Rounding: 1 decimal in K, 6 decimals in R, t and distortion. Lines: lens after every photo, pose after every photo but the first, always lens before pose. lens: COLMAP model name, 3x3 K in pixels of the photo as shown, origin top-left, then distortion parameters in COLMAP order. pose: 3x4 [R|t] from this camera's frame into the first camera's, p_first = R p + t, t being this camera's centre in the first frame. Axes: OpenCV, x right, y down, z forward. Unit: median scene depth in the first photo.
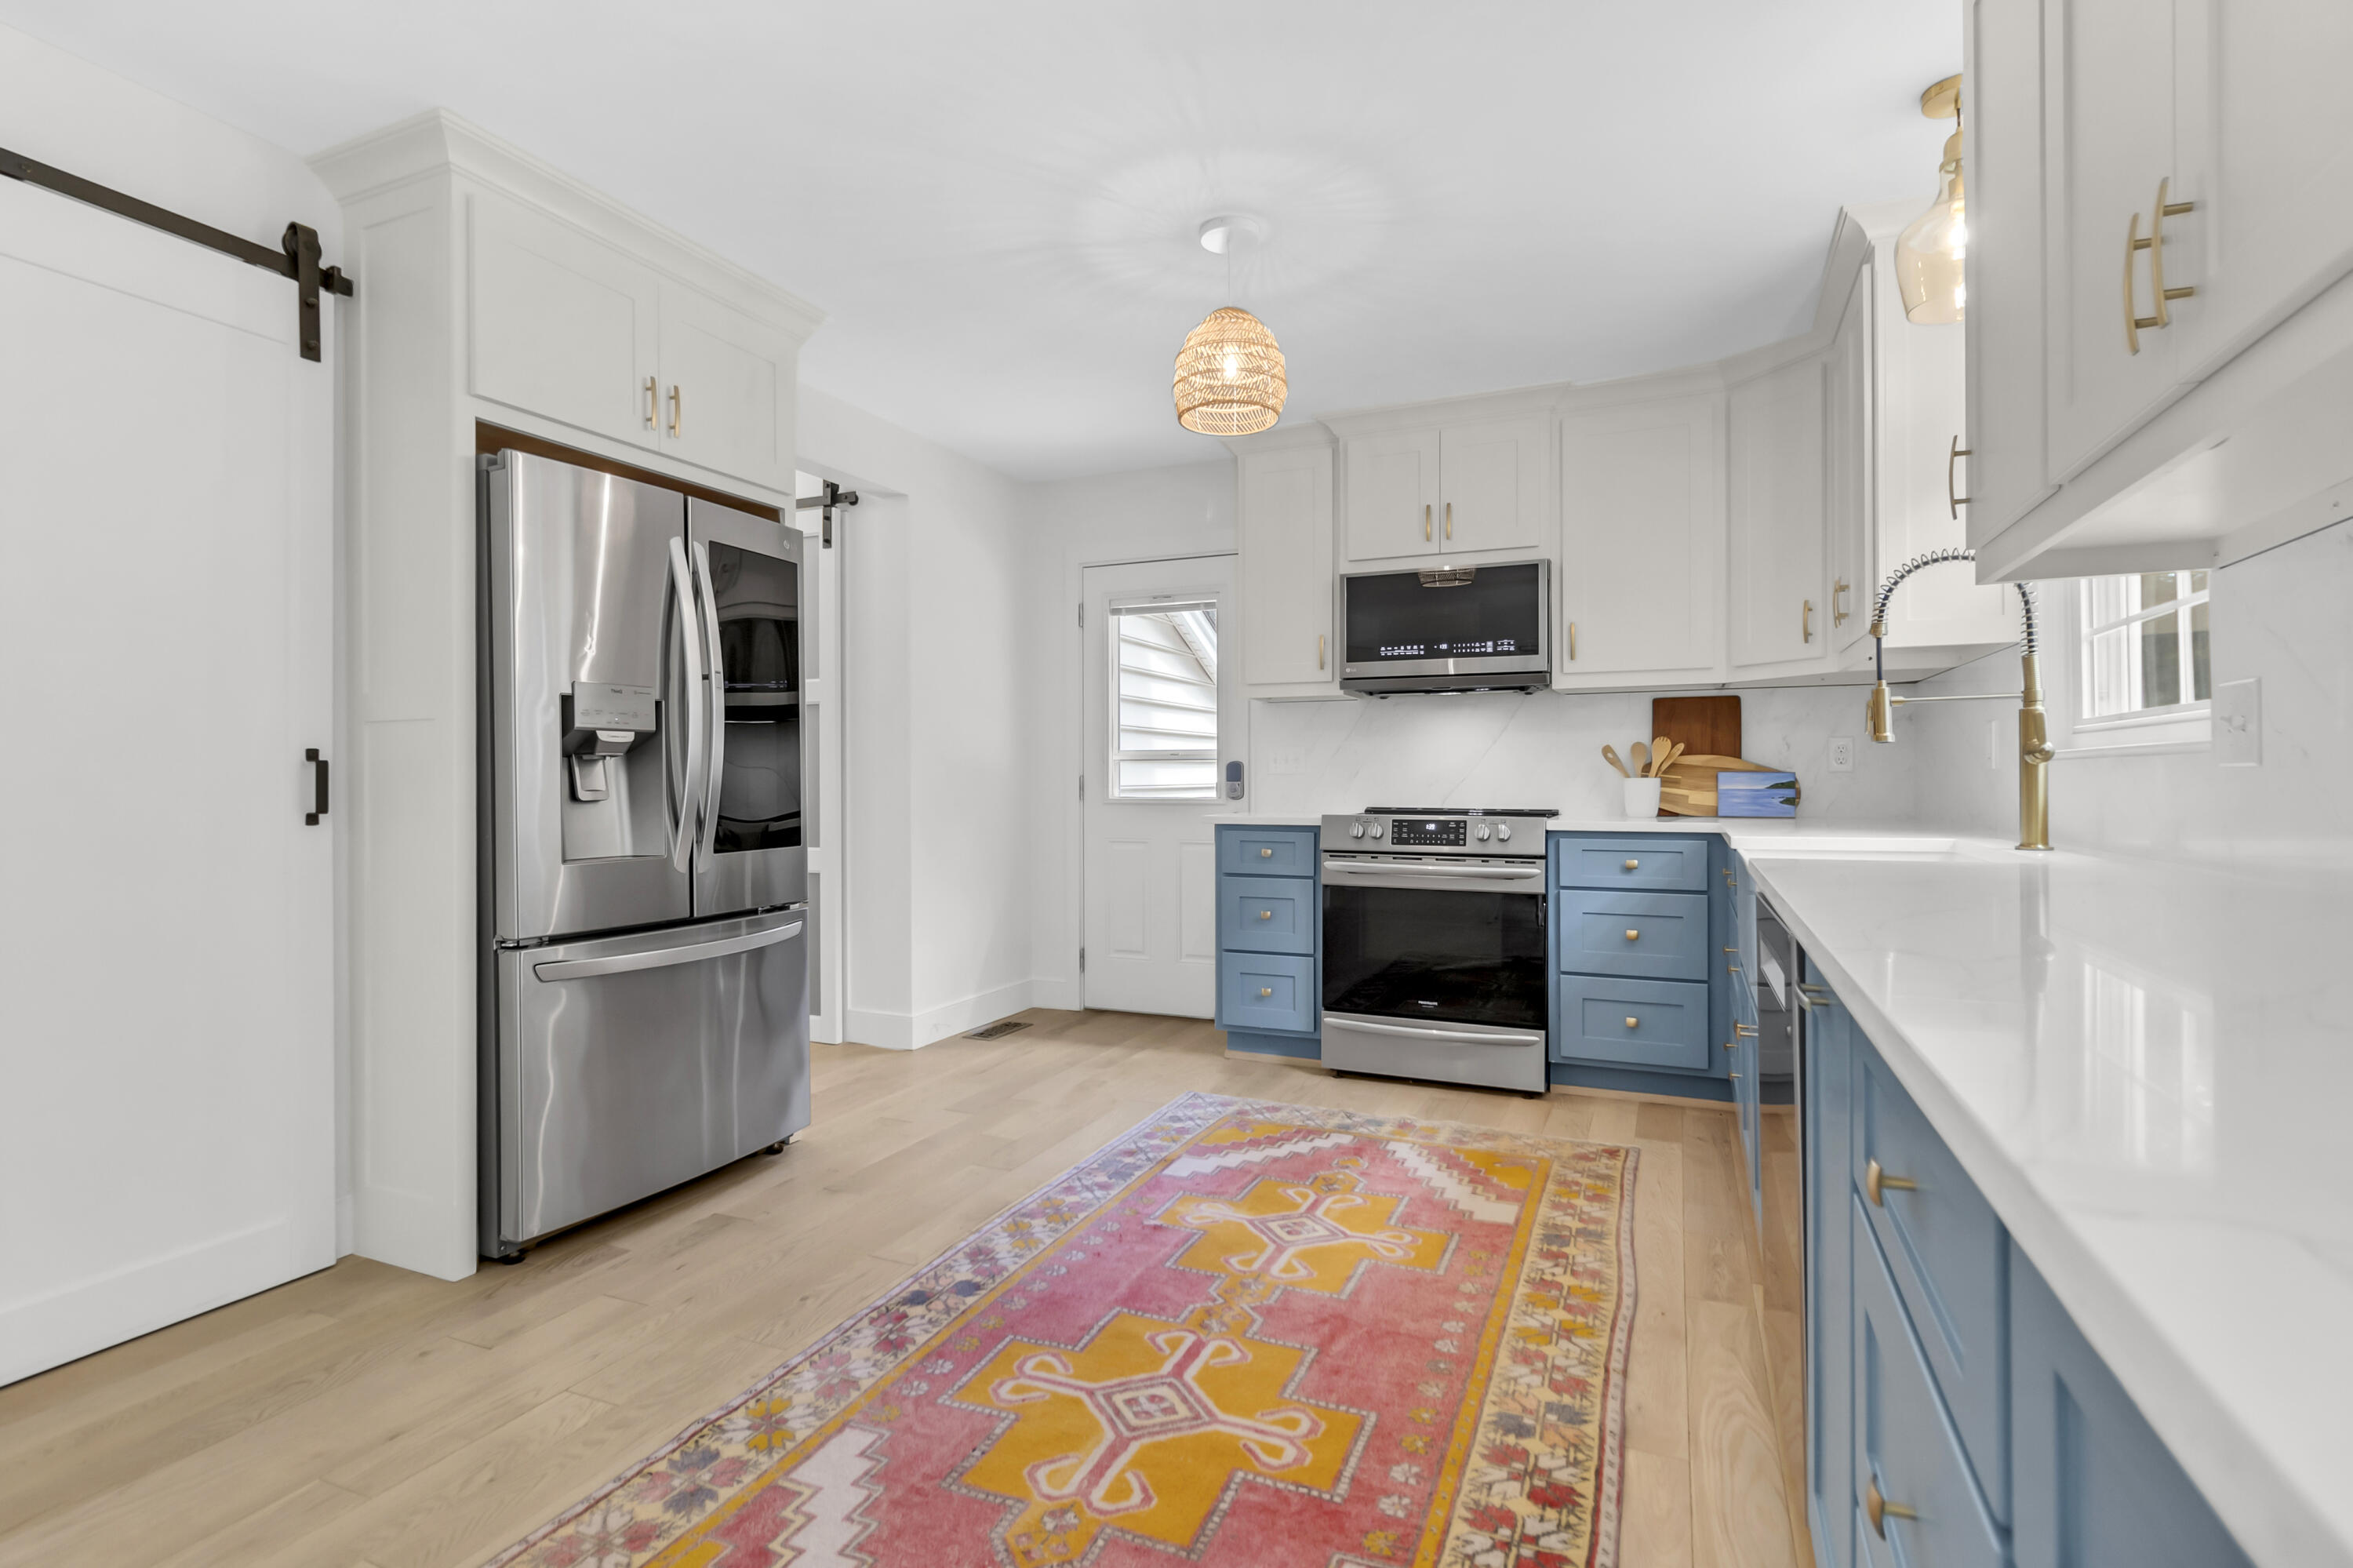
lens RADIAL K [[1118.8, 0, 1168.8], [0, 1118.8, 782.7], [0, 0, 1]] dist [0.000302, 0.000270]
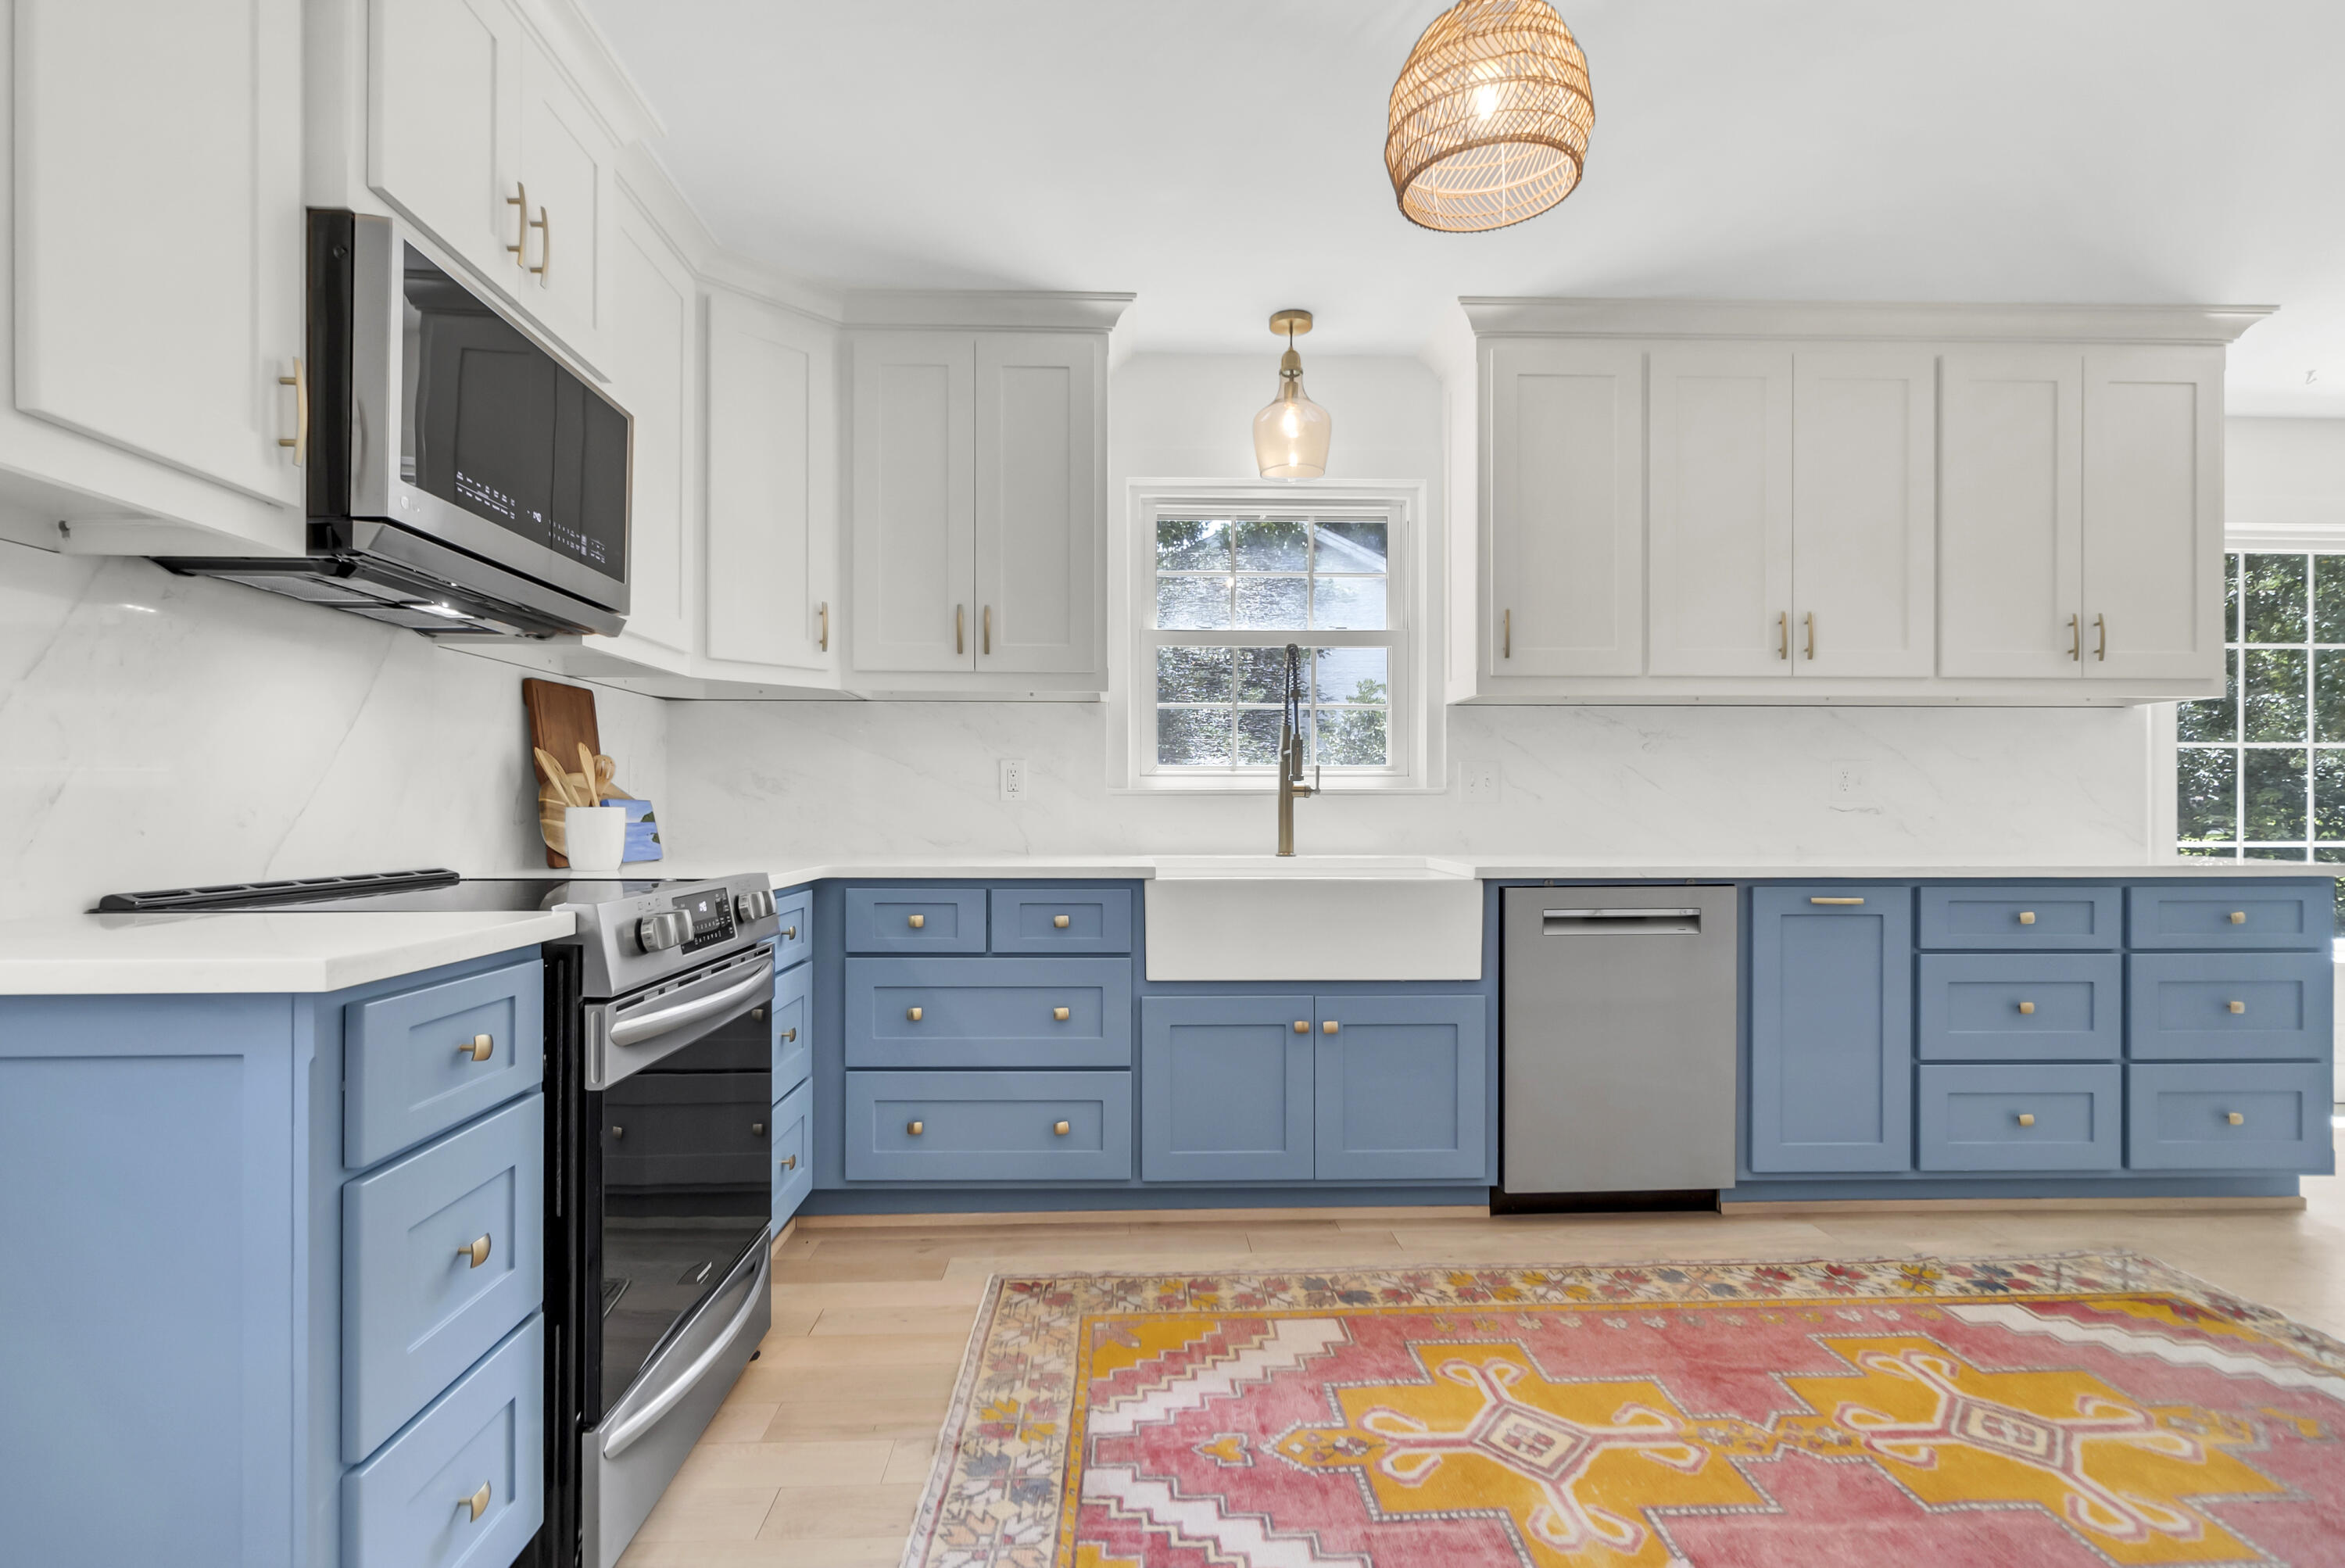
lens RADIAL K [[1119.8, 0, 1164.1], [0, 1119.8, 808.2], [0, 0, 1]] dist [0.002817, 0.000208]
pose [[-0.433648, 0.002618, 0.901079, -0.450998], [0.001546, 0.999996, -0.002161, -0.003757], [-0.901081, 0.000456, -0.433650, 1.593188]]
